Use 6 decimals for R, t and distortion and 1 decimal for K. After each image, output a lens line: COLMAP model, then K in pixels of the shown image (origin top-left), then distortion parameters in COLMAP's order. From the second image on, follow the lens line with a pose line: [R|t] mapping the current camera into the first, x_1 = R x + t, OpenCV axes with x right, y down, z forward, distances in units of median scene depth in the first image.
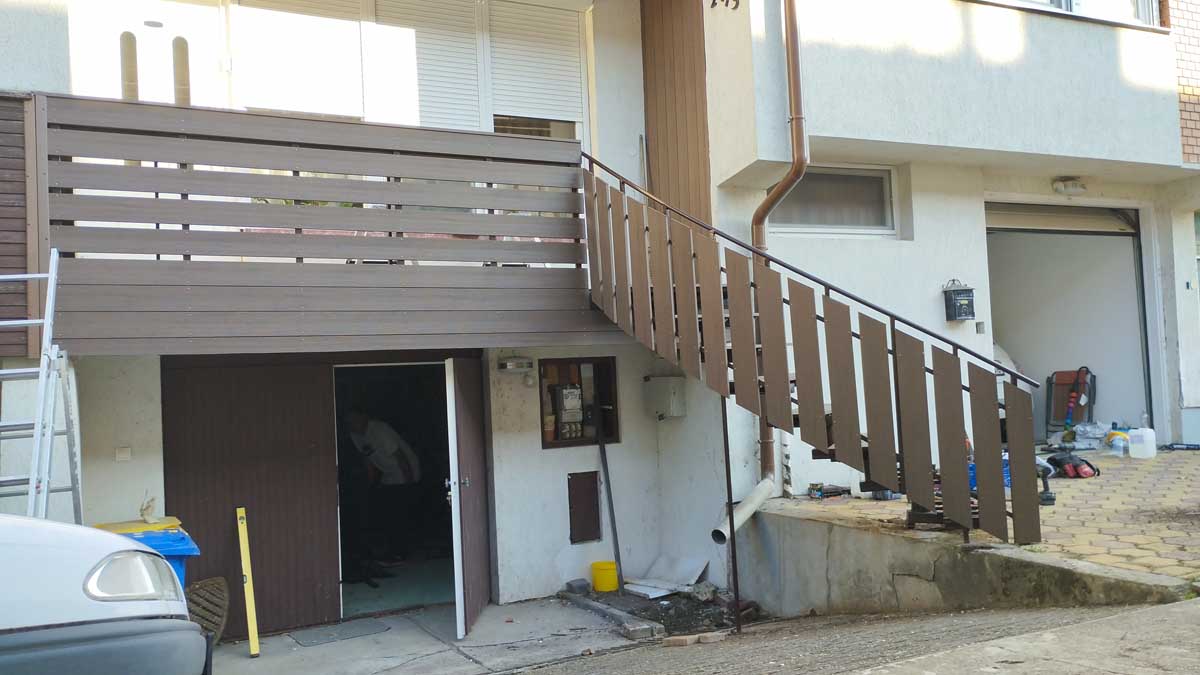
lens RADIAL K [[1000.2, 0, 600.0], [0, 1000.2, 337.5], [0, 0, 1]] dist [0.036976, -0.010452]
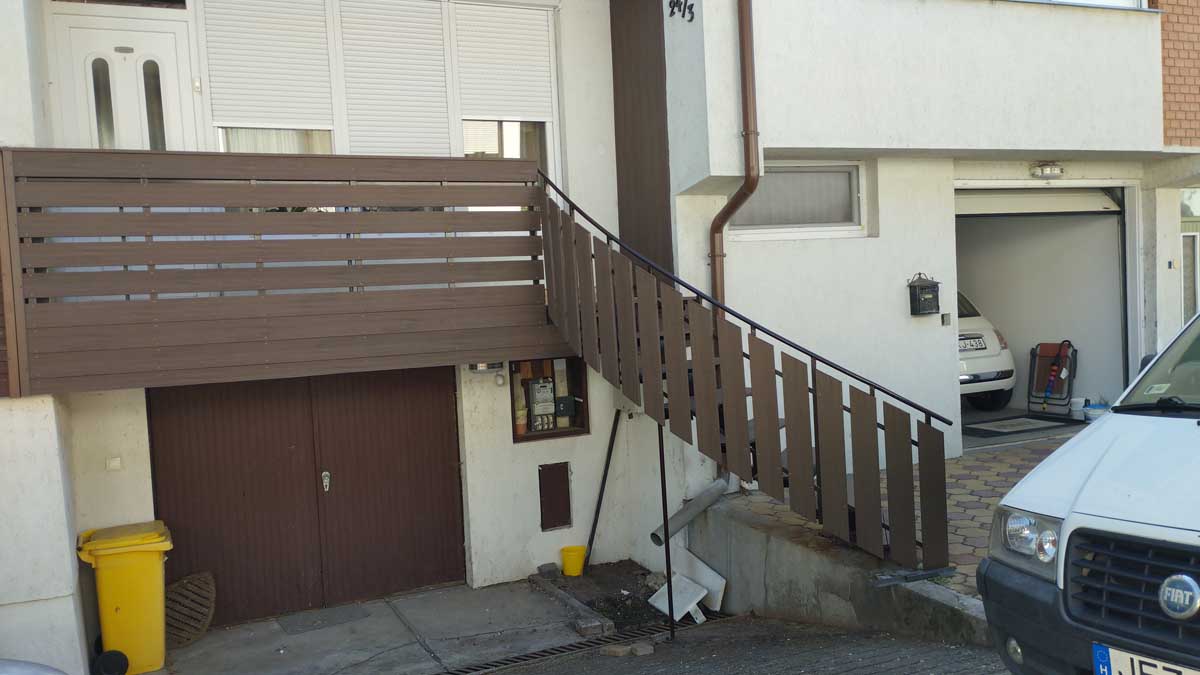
lens RADIAL K [[1000.2, 0, 600.0], [0, 1000.2, 337.5], [0, 0, 1]] dist [0.036976, -0.010452]
pose [[0.998825, -0.001360, -0.048451, 0.088145], [0.006086, 0.995214, 0.097527, -0.105707], [0.048086, -0.097707, 0.994053, -0.034096]]
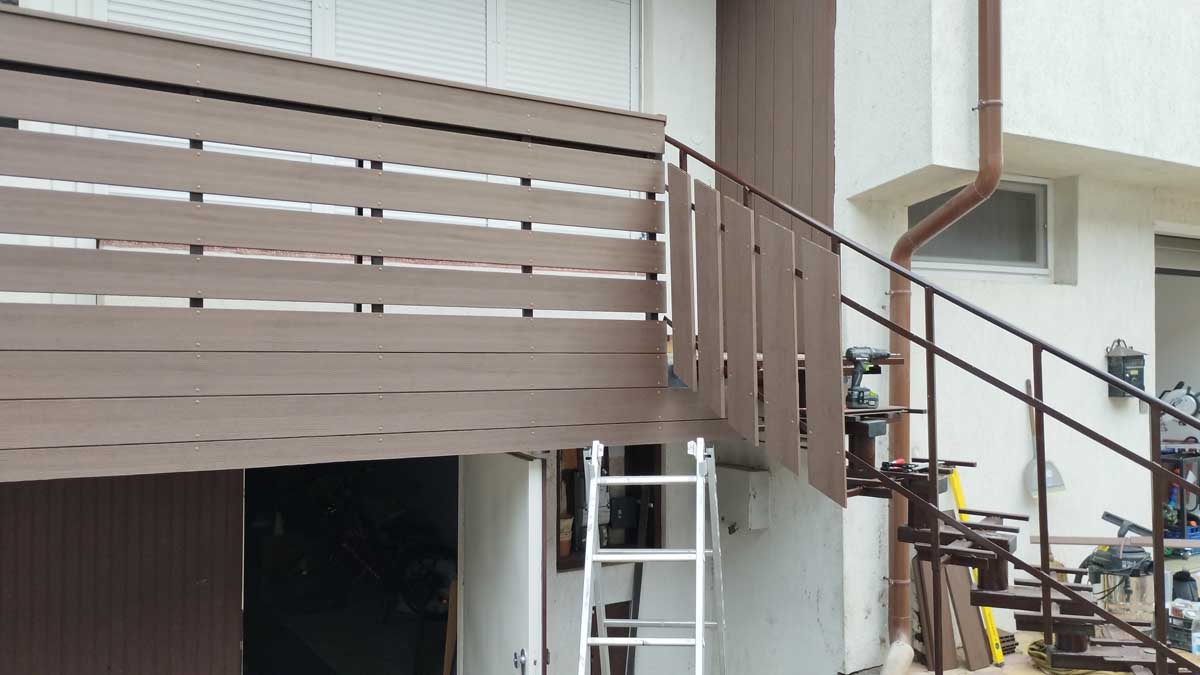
lens RADIAL K [[1000.2, 0, 600.0], [0, 1000.2, 337.5], [0, 0, 1]] dist [0.036976, -0.010452]
pose [[0.994399, 0.044419, 0.095909, -0.104764], [-0.046467, 0.998735, 0.019217, -0.063124], [-0.094934, -0.023566, 0.995205, 0.342873]]
